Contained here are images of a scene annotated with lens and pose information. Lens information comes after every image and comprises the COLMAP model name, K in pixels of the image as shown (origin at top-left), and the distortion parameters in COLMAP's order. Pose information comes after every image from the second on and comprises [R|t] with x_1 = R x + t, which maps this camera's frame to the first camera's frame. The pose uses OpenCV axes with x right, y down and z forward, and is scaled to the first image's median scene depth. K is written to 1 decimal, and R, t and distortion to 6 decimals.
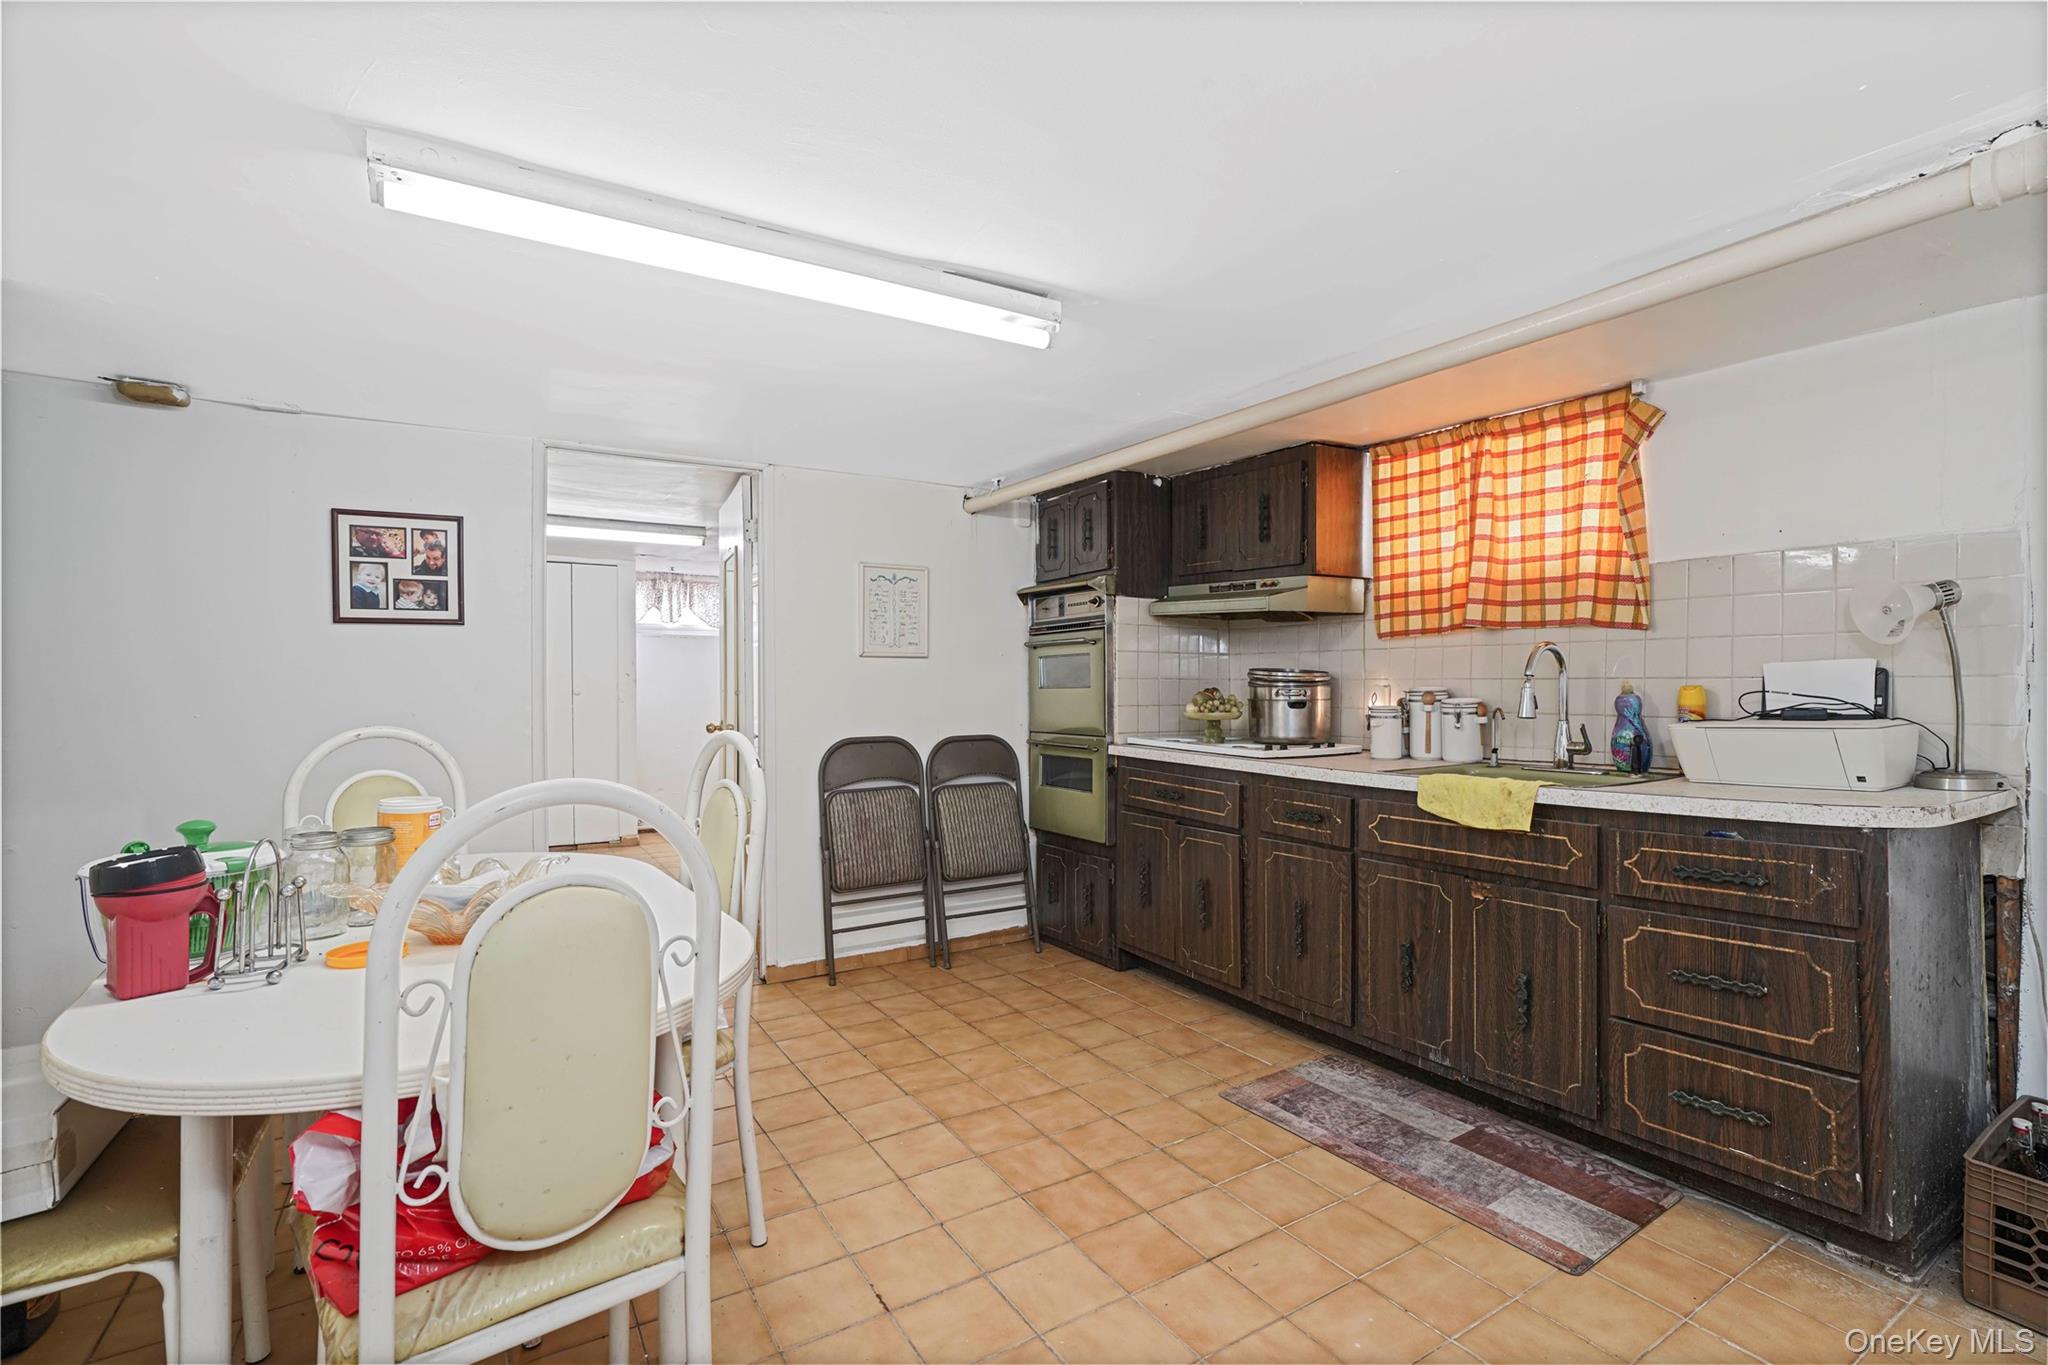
lens RADIAL K [[961.4, 0, 1045.1], [0, 961.4, 684.9], [0, 0, 1]] dist [-0.041343, 0.017872]
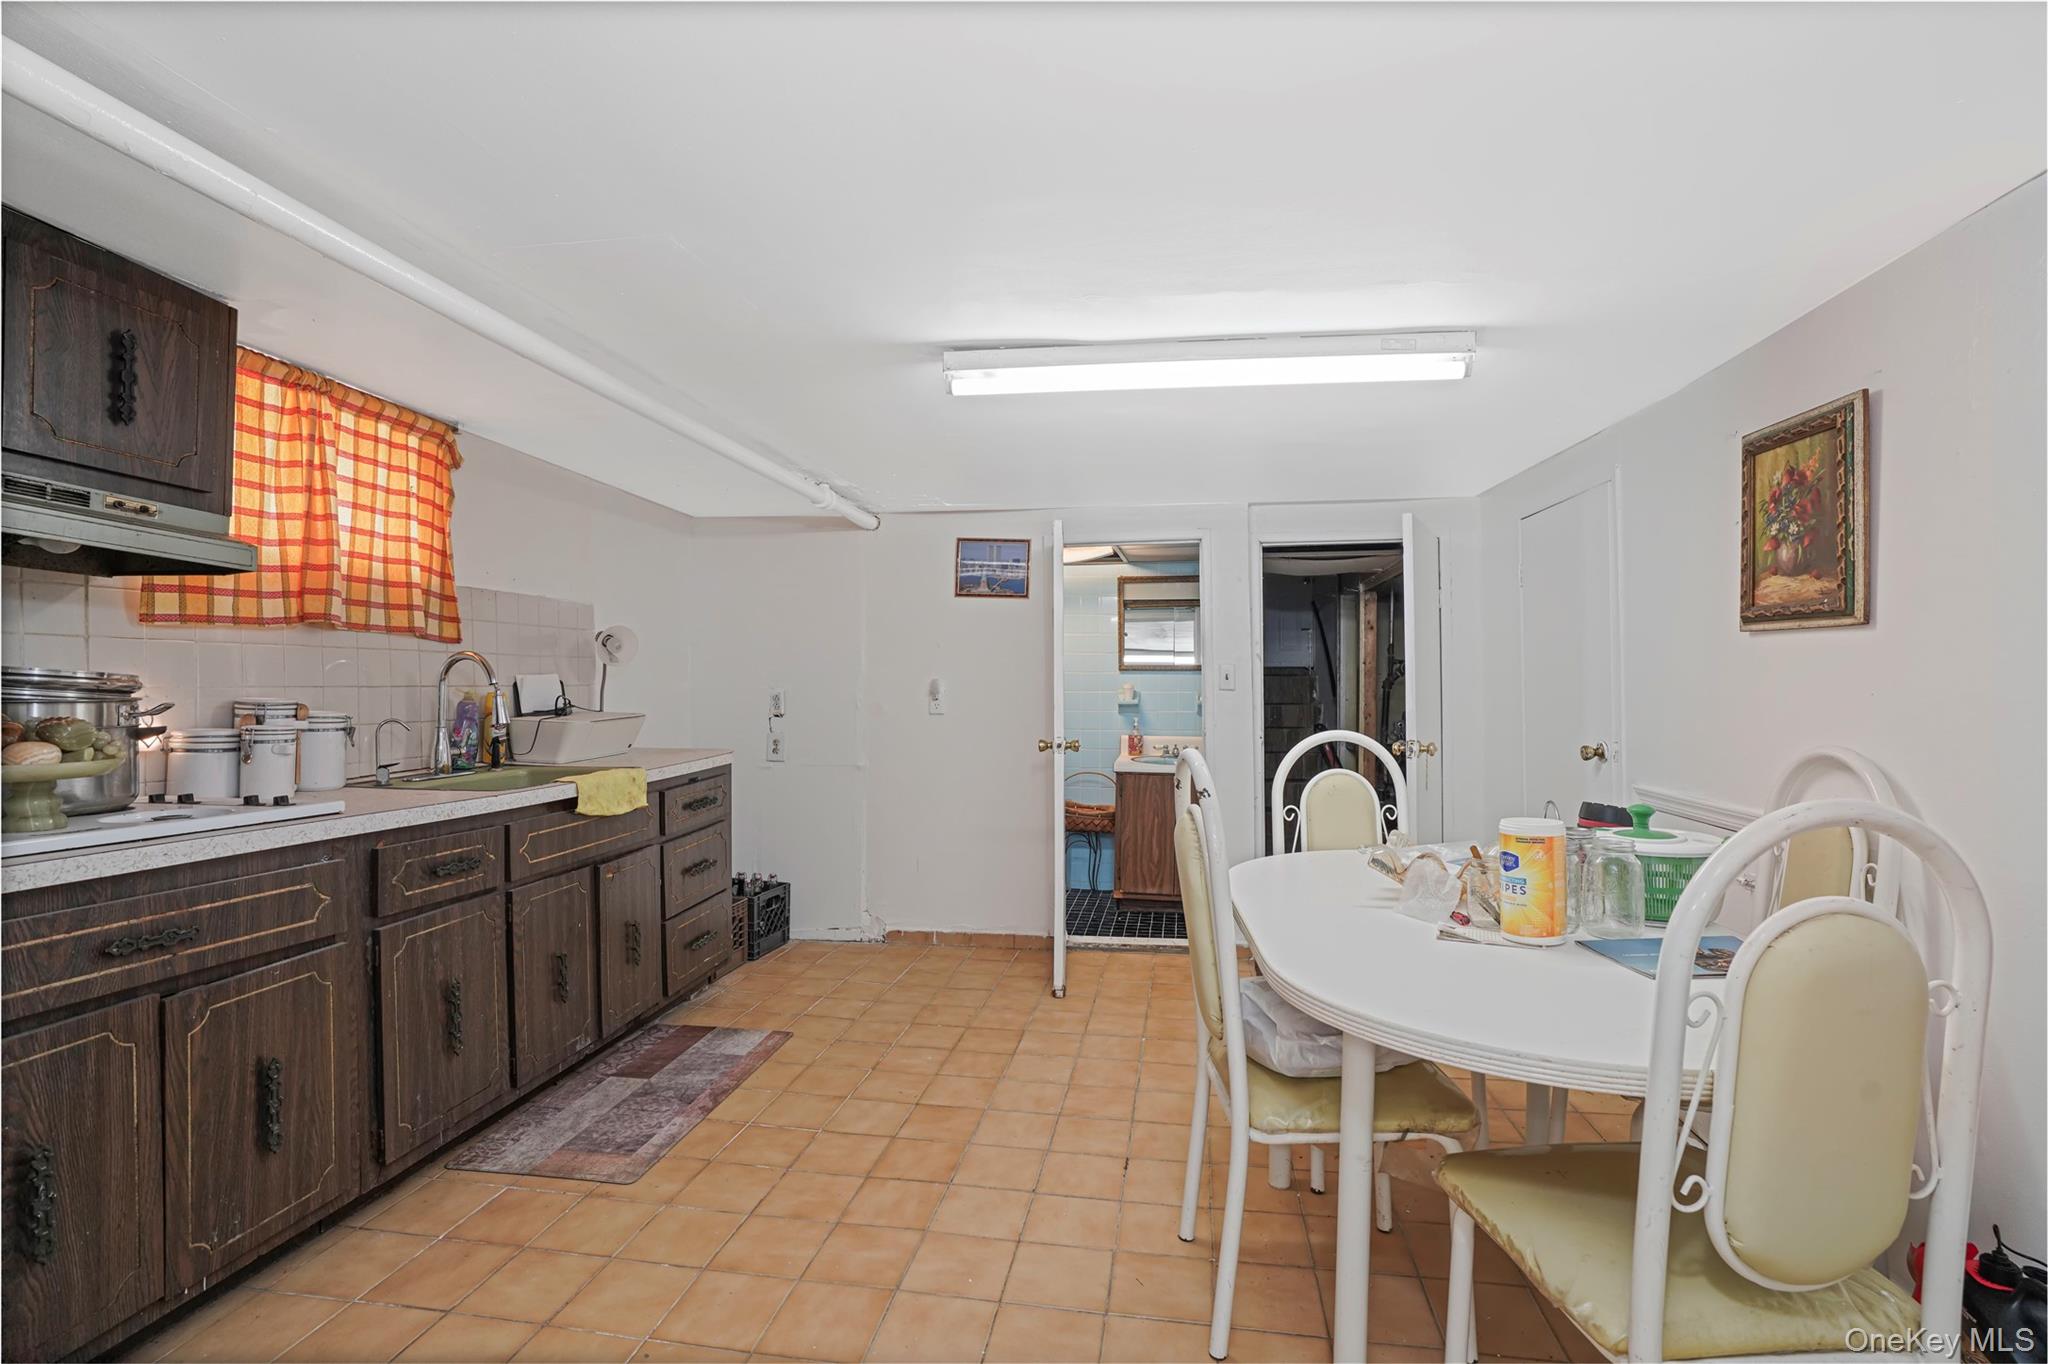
lens RADIAL K [[961.4, 0, 1037.6], [0, 961.4, 680.0], [0, 0, 1]] dist [-0.041343, 0.017872]
pose [[-0.757738, 0.002186, 0.652556, -0.640358], [-0.000312, 0.999993, -0.003712, -0.011074], [-0.652559, -0.003016, -0.757732, 1.415026]]
